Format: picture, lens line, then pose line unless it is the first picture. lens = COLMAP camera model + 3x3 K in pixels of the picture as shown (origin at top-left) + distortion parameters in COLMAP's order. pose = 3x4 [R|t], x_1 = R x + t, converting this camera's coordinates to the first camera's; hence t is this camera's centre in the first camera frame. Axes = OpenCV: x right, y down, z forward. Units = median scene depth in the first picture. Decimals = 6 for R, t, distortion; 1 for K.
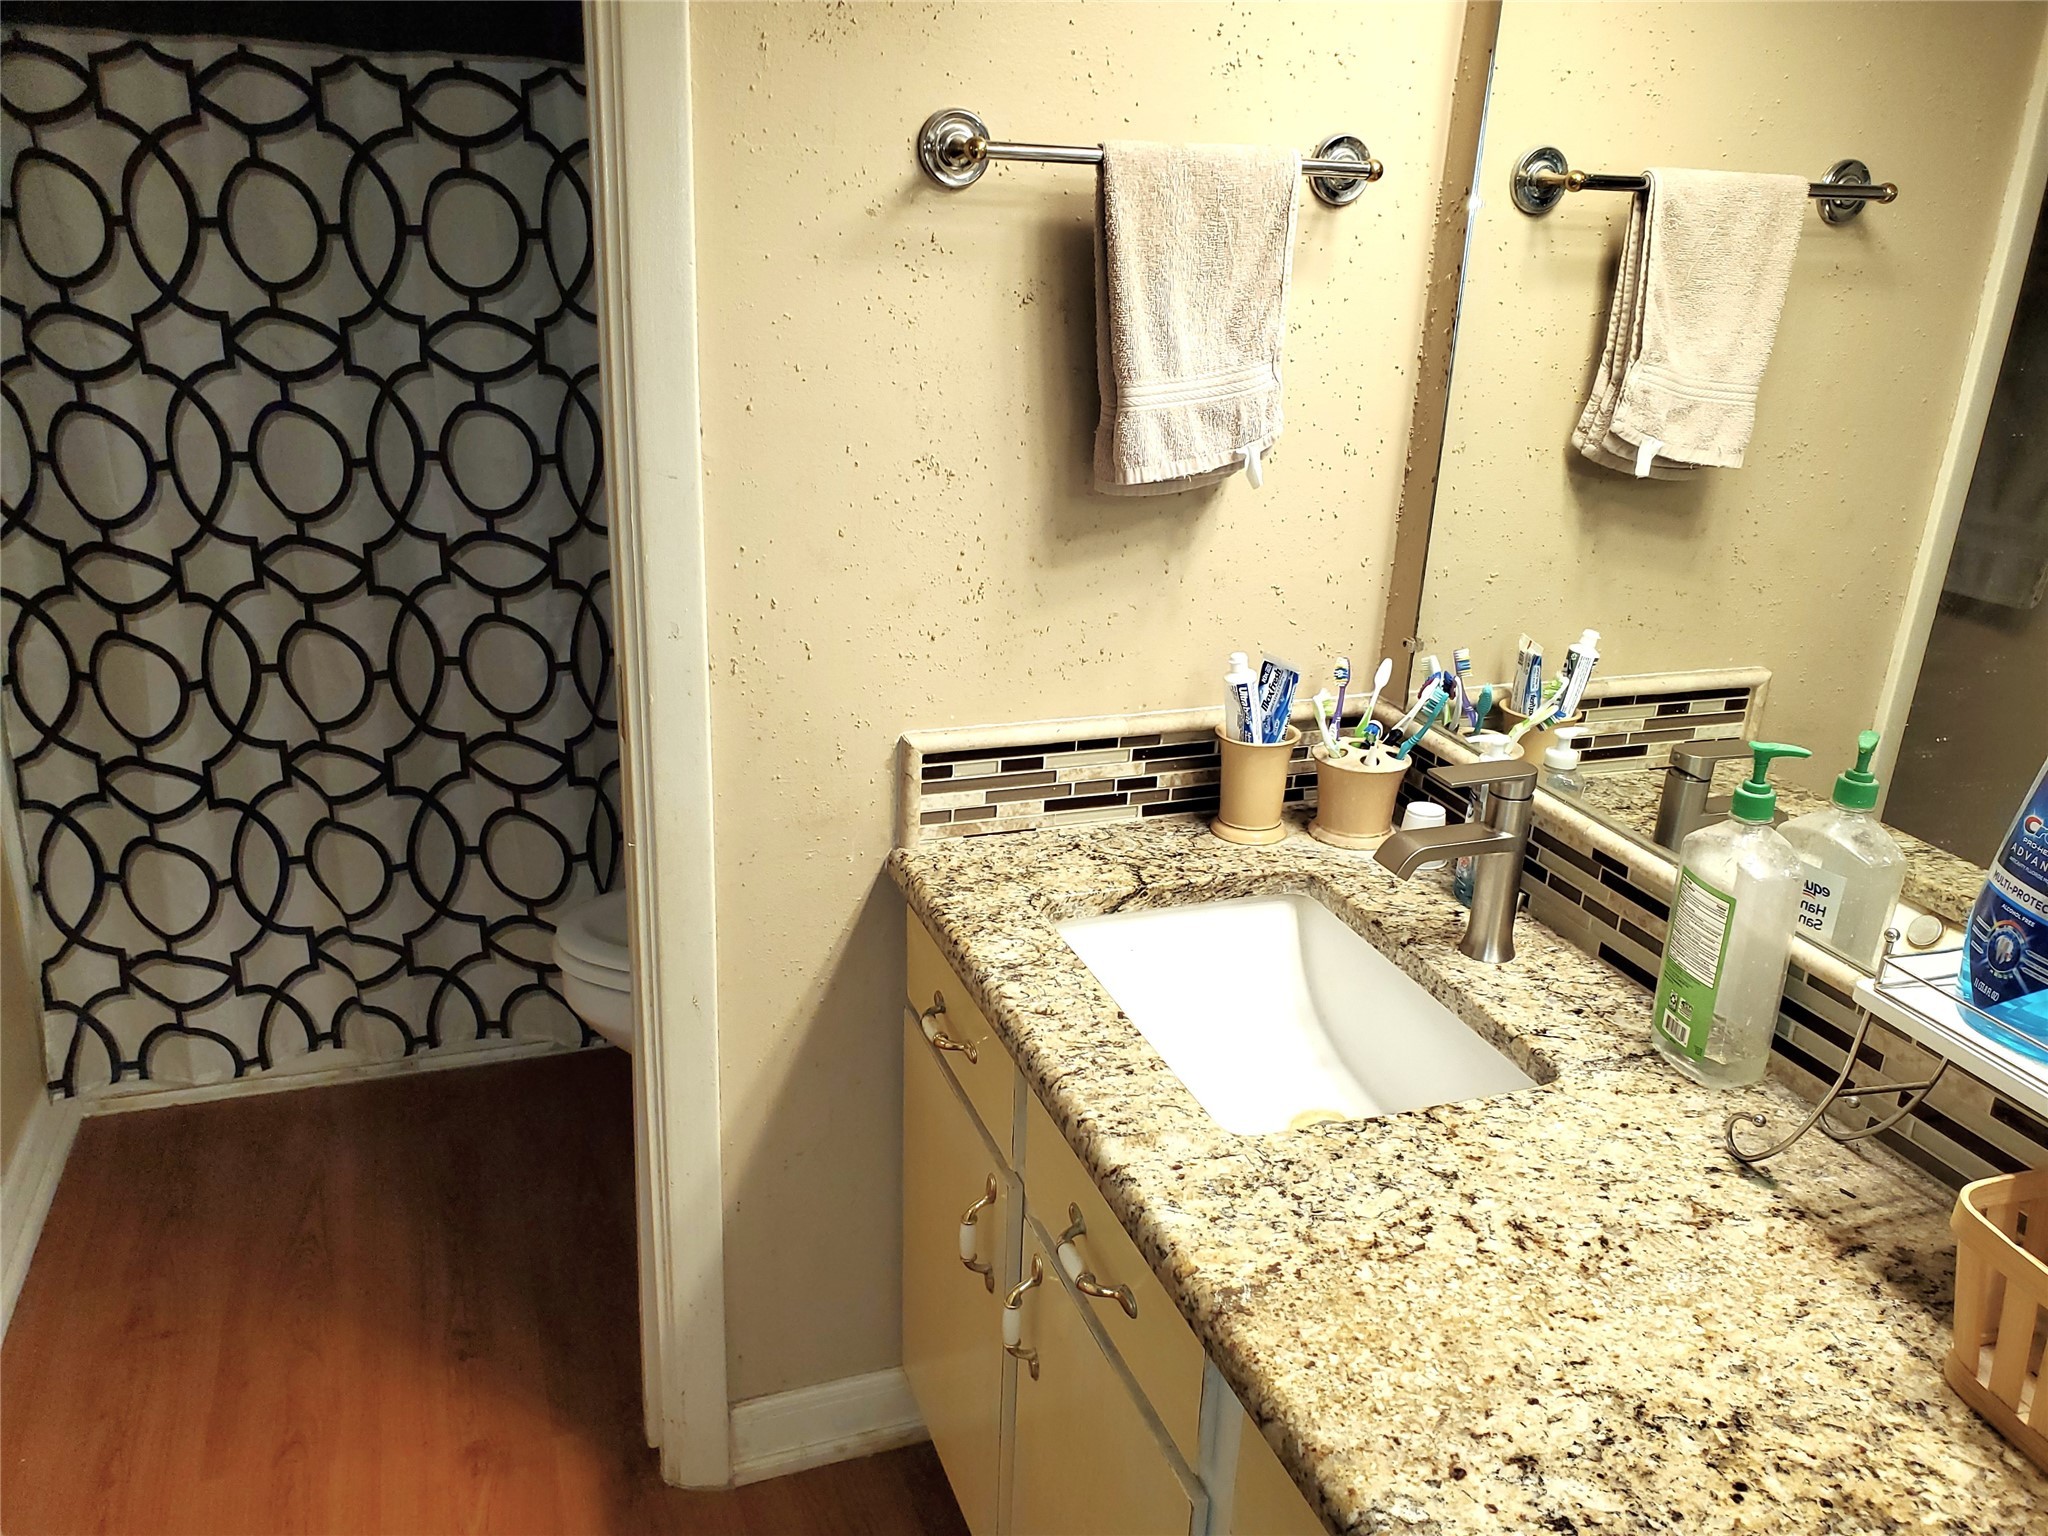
lens RADIAL K [[1606.9, 0, 1016.1], [0, 1606.9, 773.7], [0, 0, 1]] dist [0.003847, -0.001930]
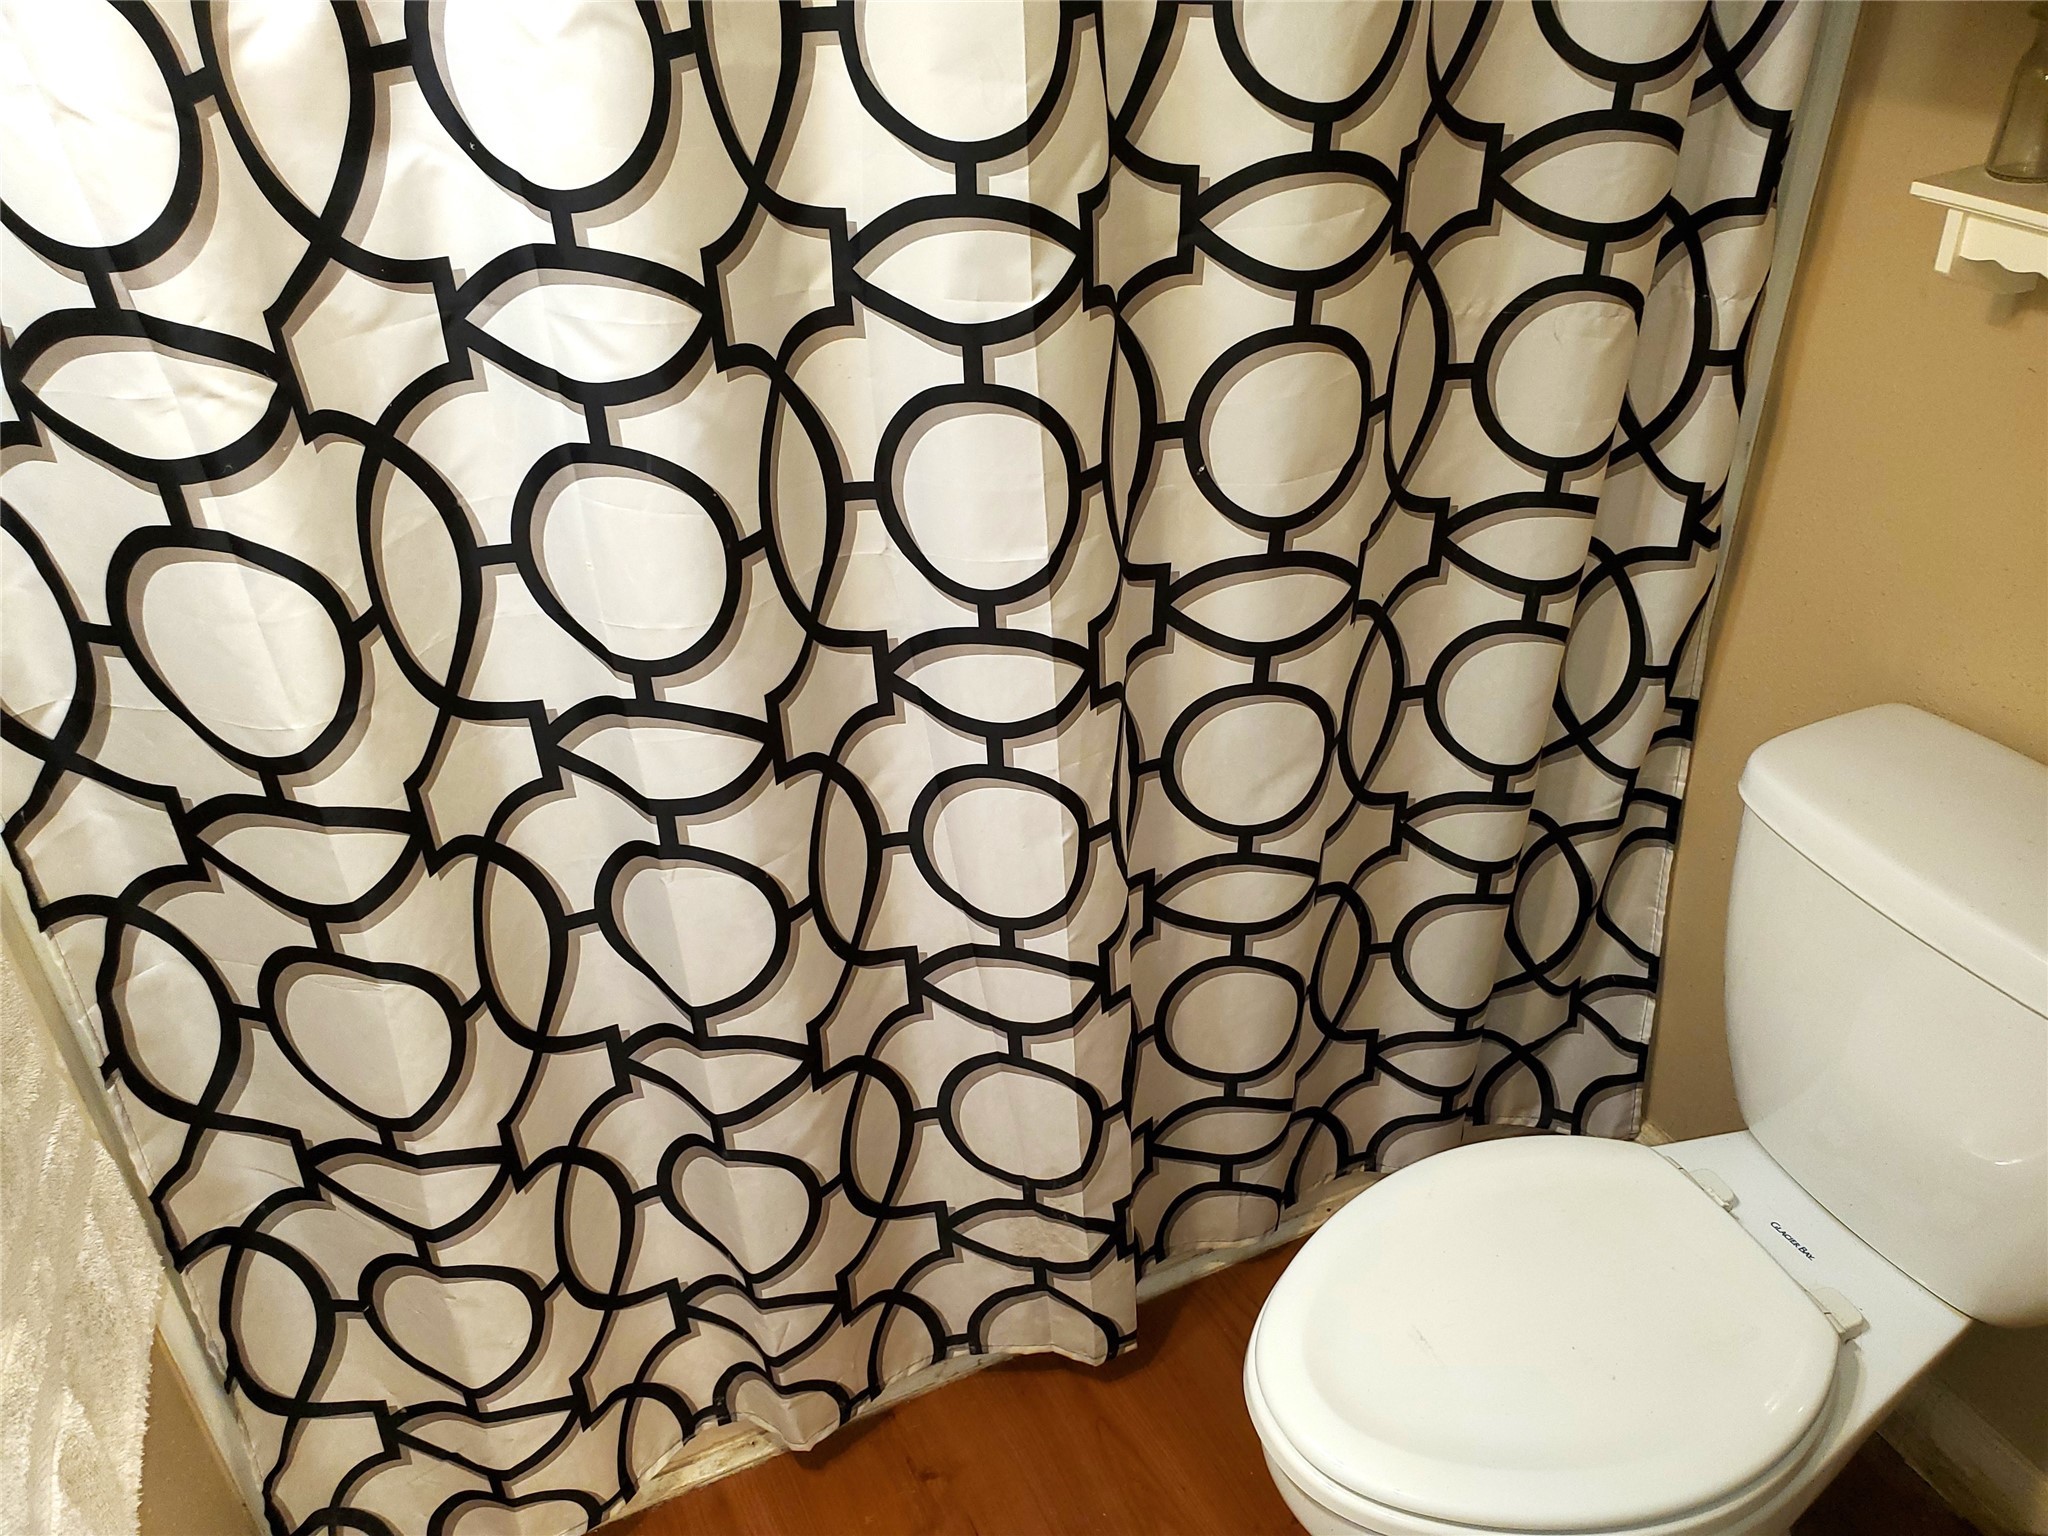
lens RADIAL K [[1606.9, 0, 1031.7], [0, 1606.9, 759.0], [0, 0, 1]] dist [0.003847, -0.001930]
pose [[0.993819, -0.102658, 0.042254, -0.350642], [0.091589, 0.973298, 0.210483, -0.223364], [-0.062733, -0.205312, 0.976684, 0.510351]]
